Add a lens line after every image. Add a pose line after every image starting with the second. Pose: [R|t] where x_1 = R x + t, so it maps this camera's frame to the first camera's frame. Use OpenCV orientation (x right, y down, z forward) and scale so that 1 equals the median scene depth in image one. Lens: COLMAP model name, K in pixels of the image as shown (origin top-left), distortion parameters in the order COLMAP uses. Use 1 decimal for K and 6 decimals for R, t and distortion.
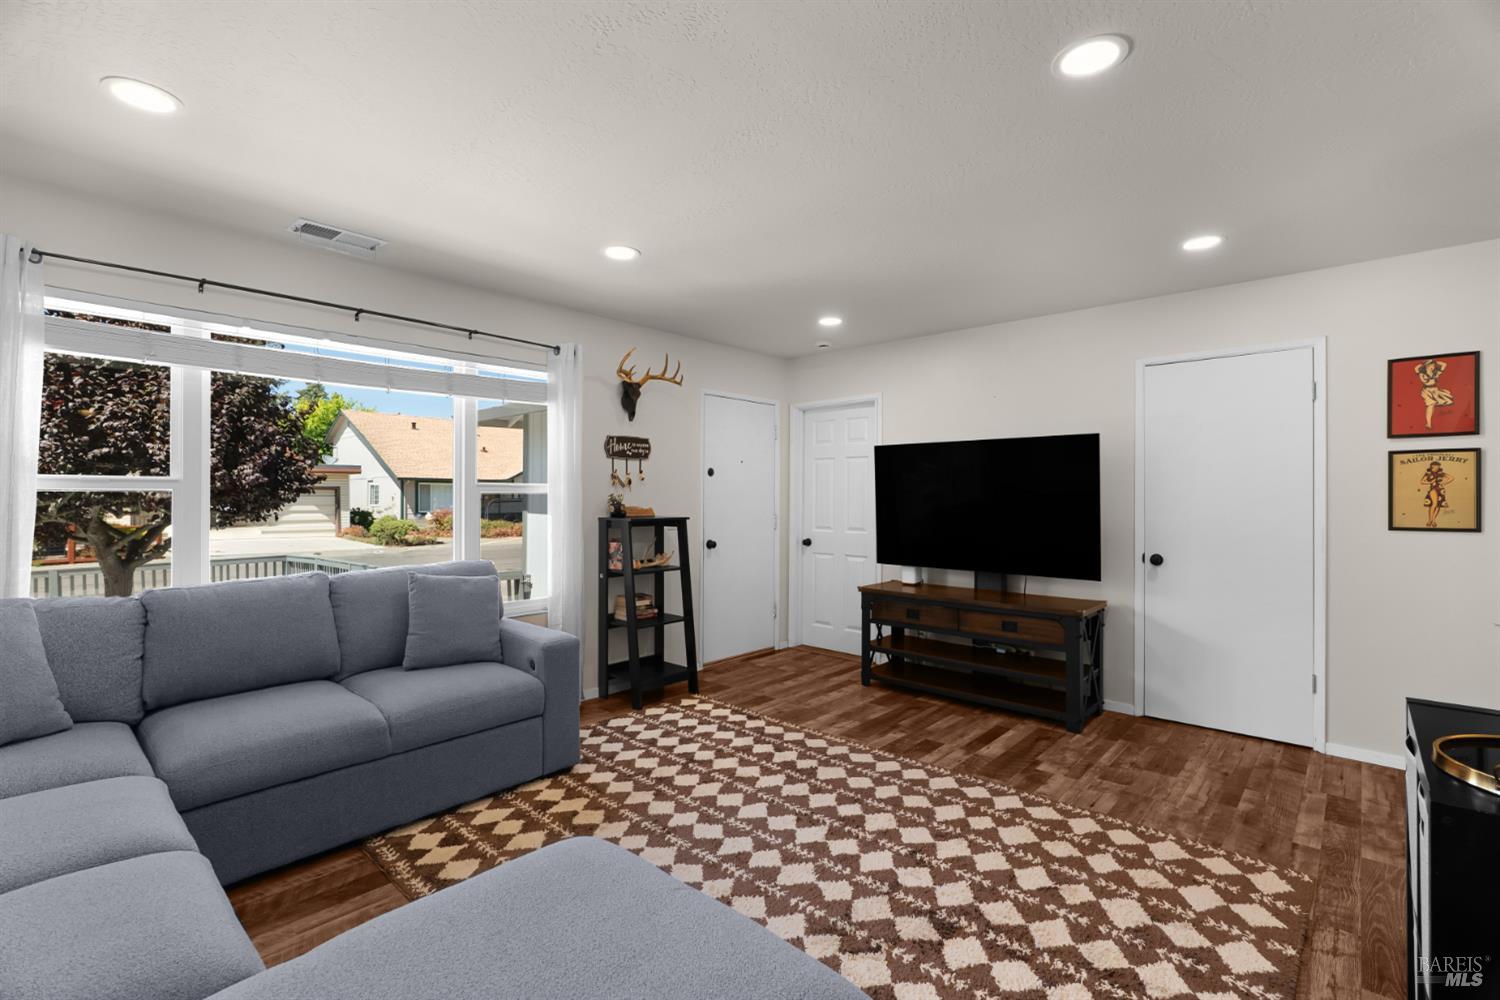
lens RADIAL K [[670.5, 0, 742.0], [0, 670.5, 498.5], [0, 0, 1]] dist [-0.001882, 0.001139]
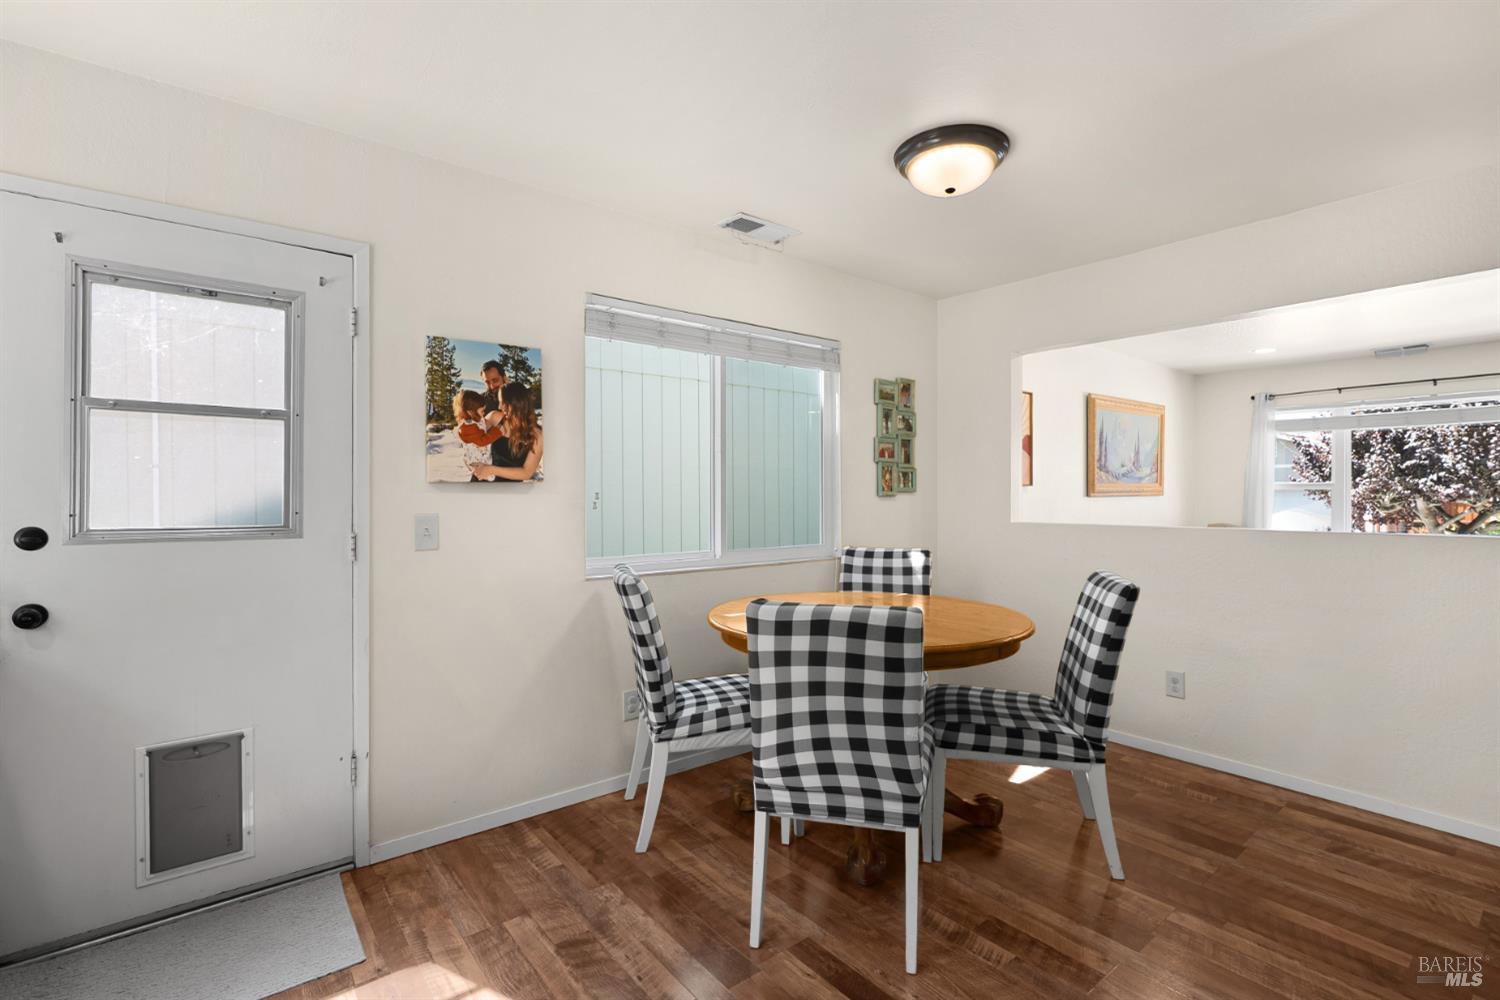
lens RADIAL K [[700.9, 0, 751.3], [0, 700.9, 498.0], [0, 0, 1]] dist [-0.006270, 0.005027]
pose [[-0.142075, 0.004570, -0.989845, 1.323893], [0.000006, 0.999989, 0.004616, 0.005783], [0.989856, 0.000650, -0.142073, -0.418973]]
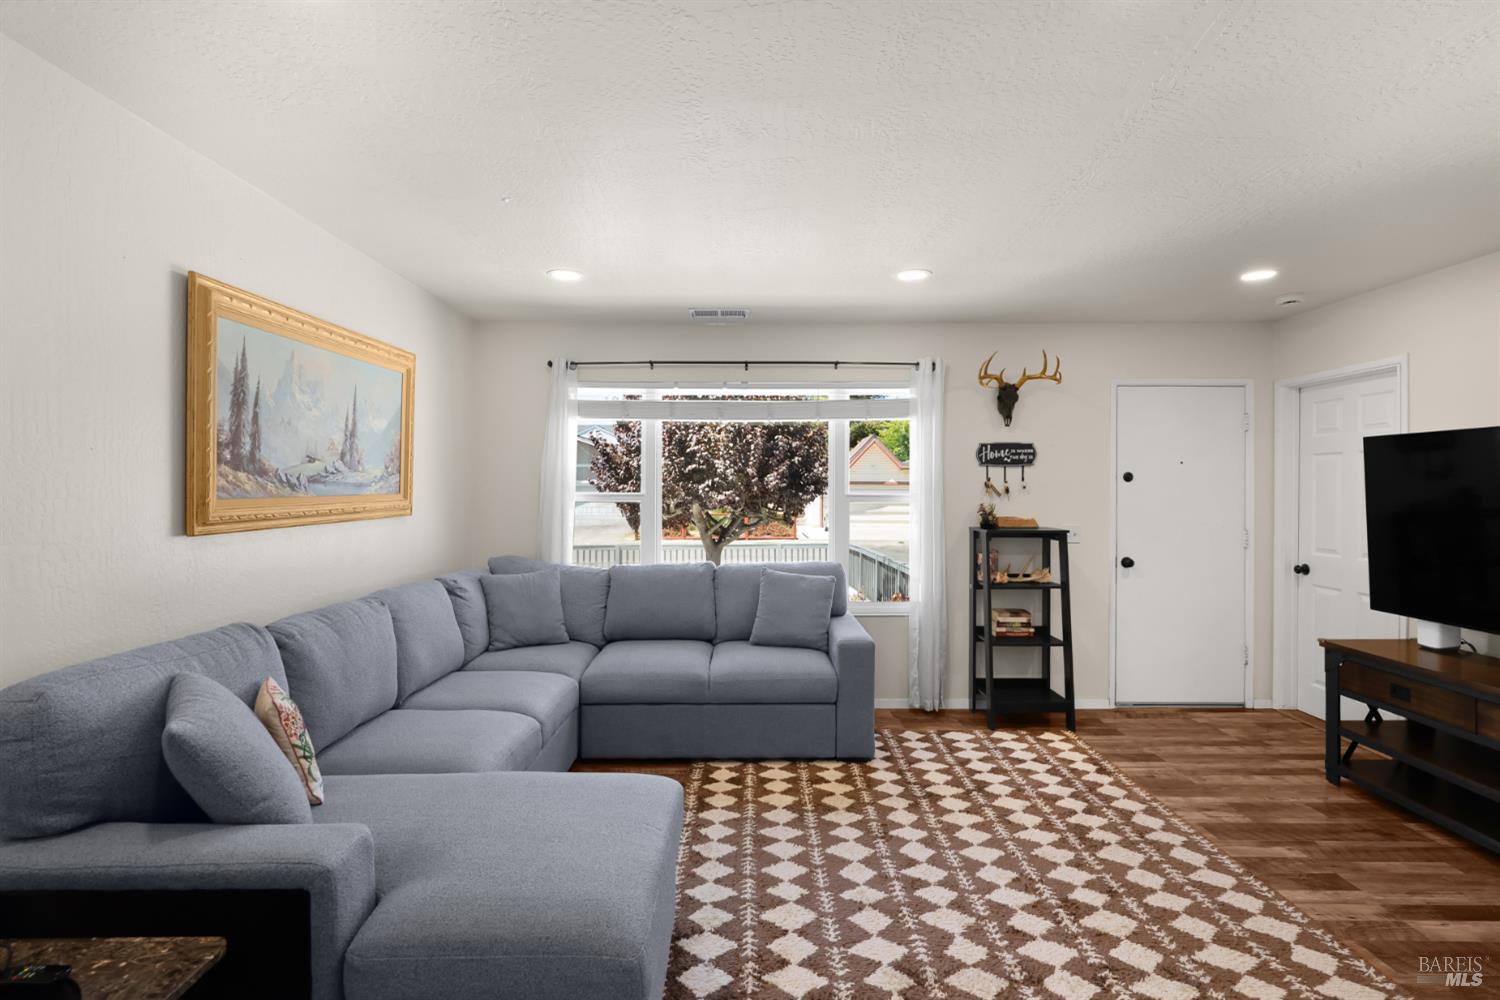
lens RADIAL K [[700.9, 0, 747.8], [0, 700.9, 487.6], [0, 0, 1]] dist [-0.006270, 0.005027]
pose [[0.678858, -0.000711, -0.734269, 0.399821], [-0.001816, 0.999995, -0.002647, -0.032710], [0.734267, 0.003130, 0.678853, 0.074191]]
